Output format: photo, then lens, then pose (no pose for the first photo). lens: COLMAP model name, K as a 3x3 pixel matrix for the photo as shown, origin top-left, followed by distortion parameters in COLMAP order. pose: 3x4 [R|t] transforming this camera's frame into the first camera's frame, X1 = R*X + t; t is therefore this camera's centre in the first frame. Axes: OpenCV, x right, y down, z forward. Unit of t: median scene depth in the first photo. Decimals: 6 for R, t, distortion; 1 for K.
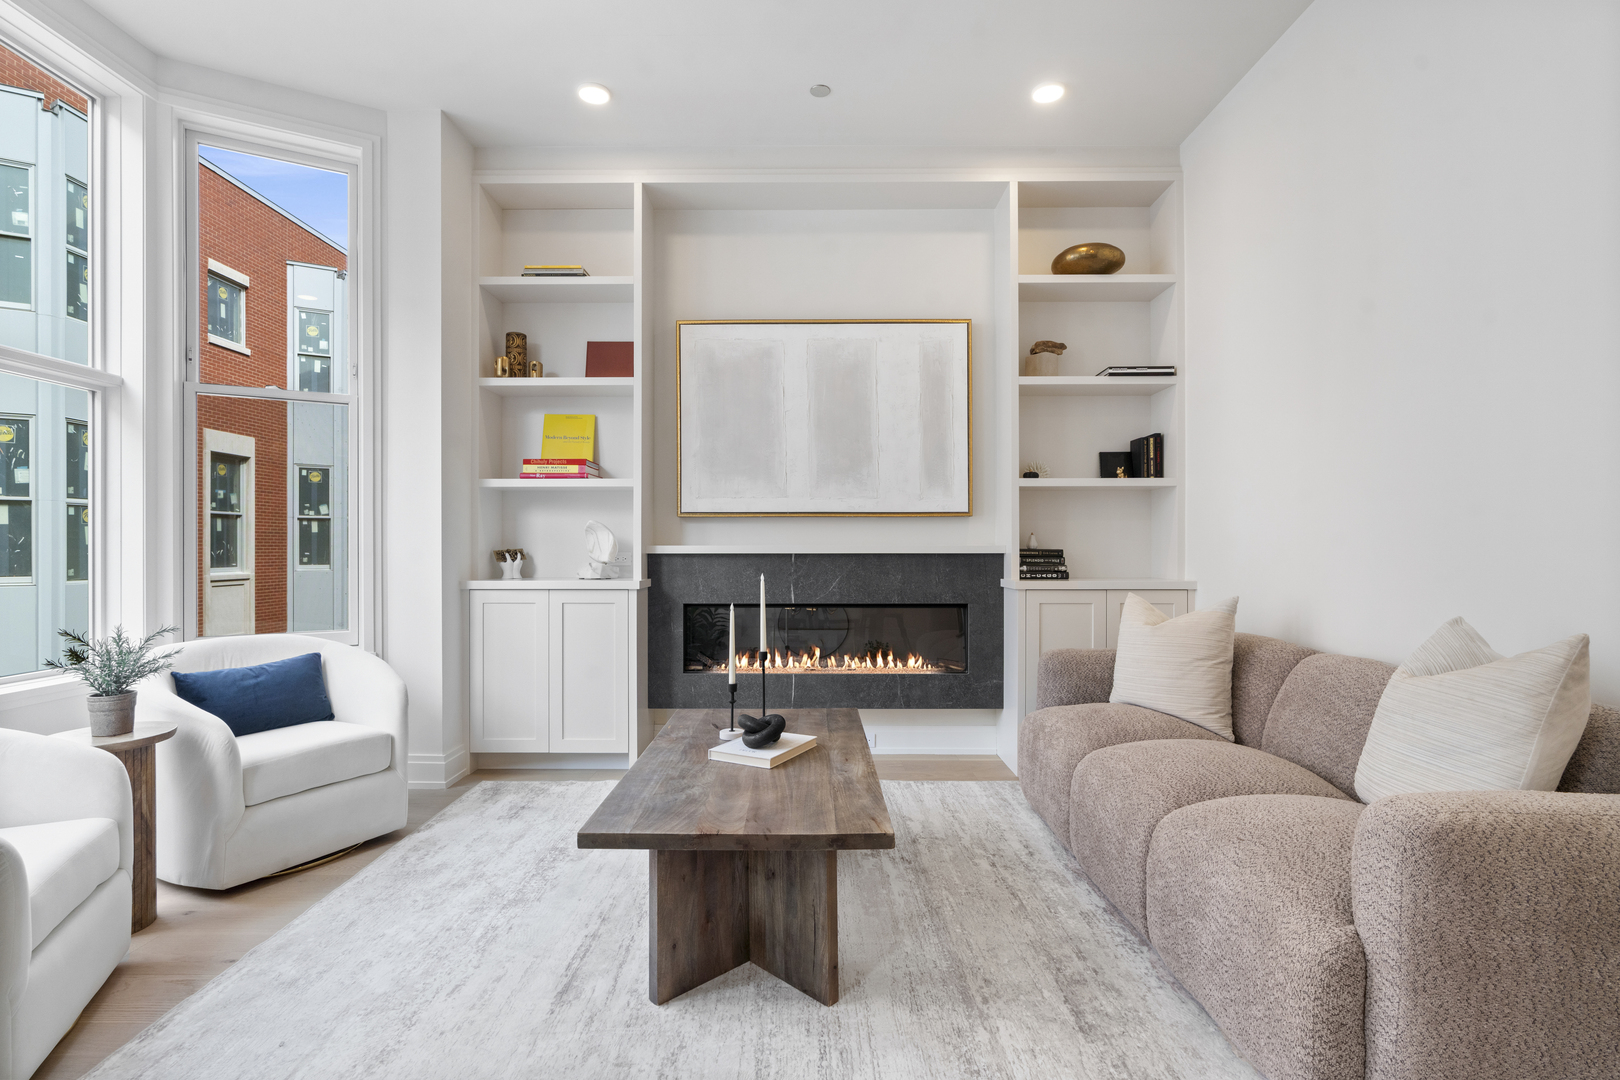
lens RADIAL K [[768.4, 0, 807.4], [0, 768.4, 542.2], [0, 0, 1]] dist [-0.006507, 0.004538]
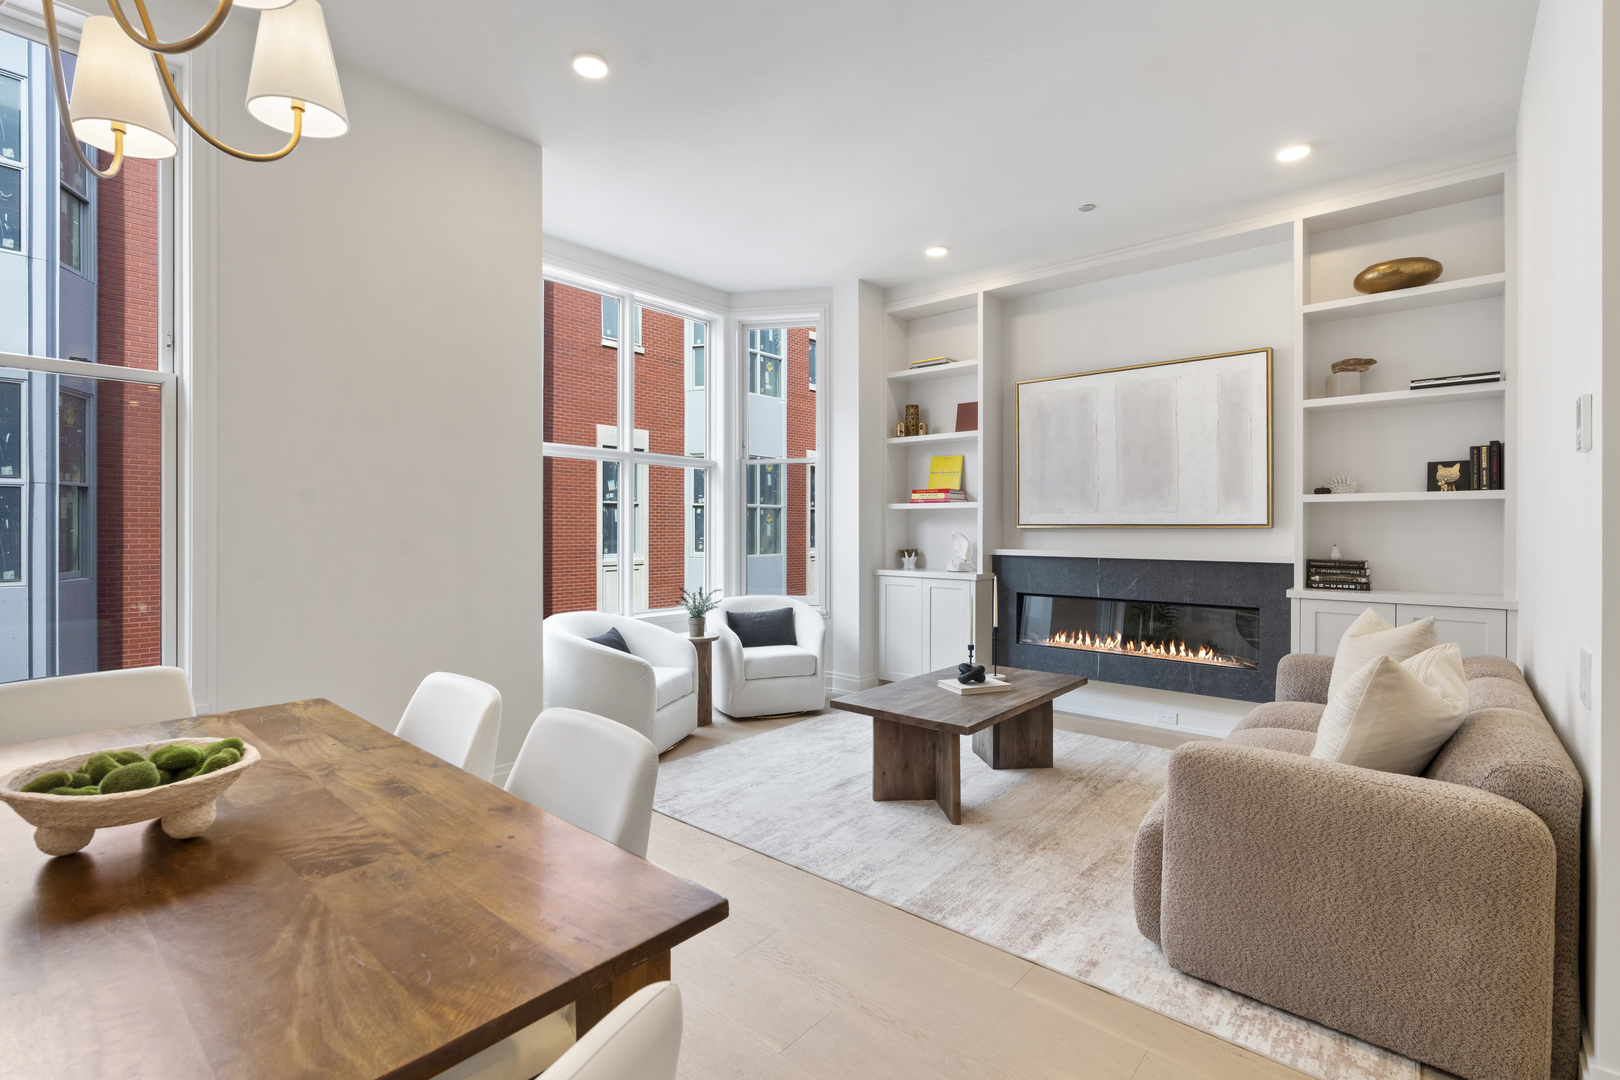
lens RADIAL K [[734.4, 0, 806.5], [0, 734.4, 531.3], [0, 0, 1]] dist [0.001554, 0.001012]
pose [[0.765061, 0.006004, -0.643930, 0.402342], [0.000133, 0.999955, 0.009481, -0.041022], [0.643958, -0.007339, 0.765026, -0.239345]]
